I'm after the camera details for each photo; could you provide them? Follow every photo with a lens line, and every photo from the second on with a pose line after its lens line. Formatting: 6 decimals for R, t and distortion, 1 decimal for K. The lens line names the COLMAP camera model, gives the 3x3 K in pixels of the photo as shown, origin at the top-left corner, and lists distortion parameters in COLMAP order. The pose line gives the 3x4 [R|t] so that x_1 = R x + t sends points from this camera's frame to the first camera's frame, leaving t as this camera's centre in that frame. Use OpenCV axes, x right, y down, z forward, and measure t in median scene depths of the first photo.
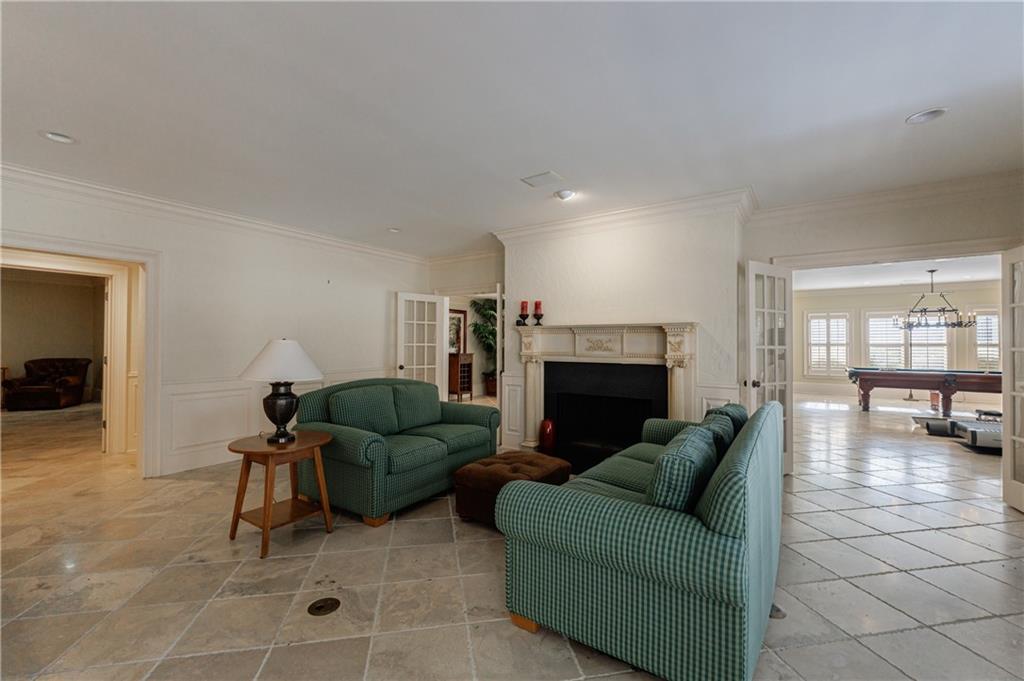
lens RADIAL K [[430.2, 0, 513.1], [0, 430.2, 339.1], [0, 0, 1]] dist [-0.002725, -0.000331]
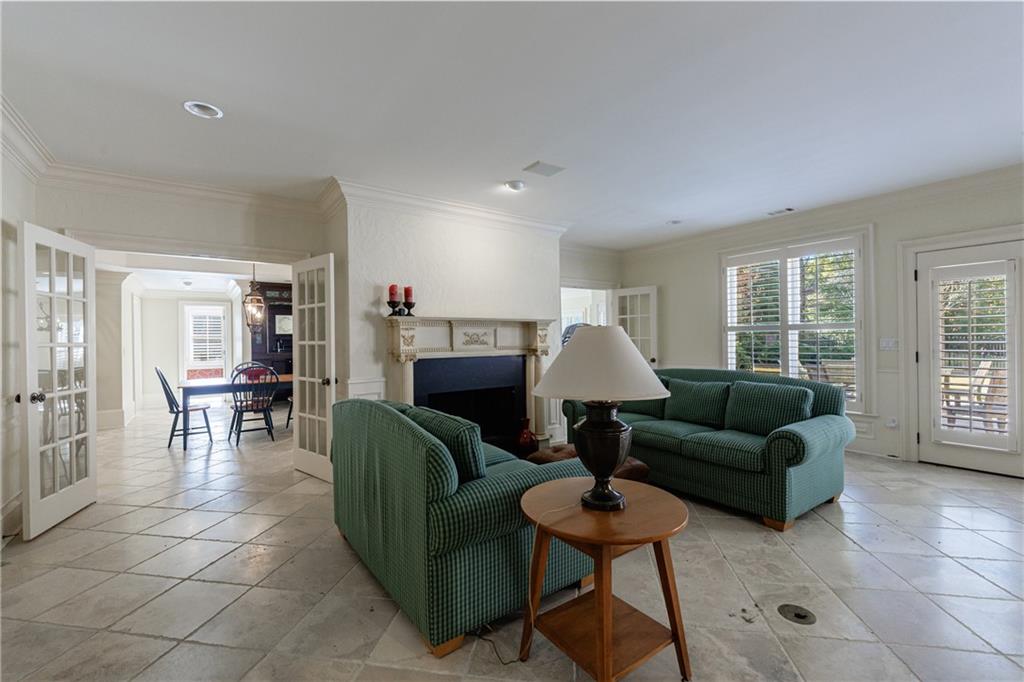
lens RADIAL K [[430.2, 0, 513.9], [0, 430.2, 337.1], [0, 0, 1]] dist [-0.002725, -0.000331]
pose [[0.349647, -0.008160, 0.936846, -0.676222], [0.004455, 0.999965, 0.007047, 0.003206], [-0.936871, 0.001710, 0.349672, 0.551583]]
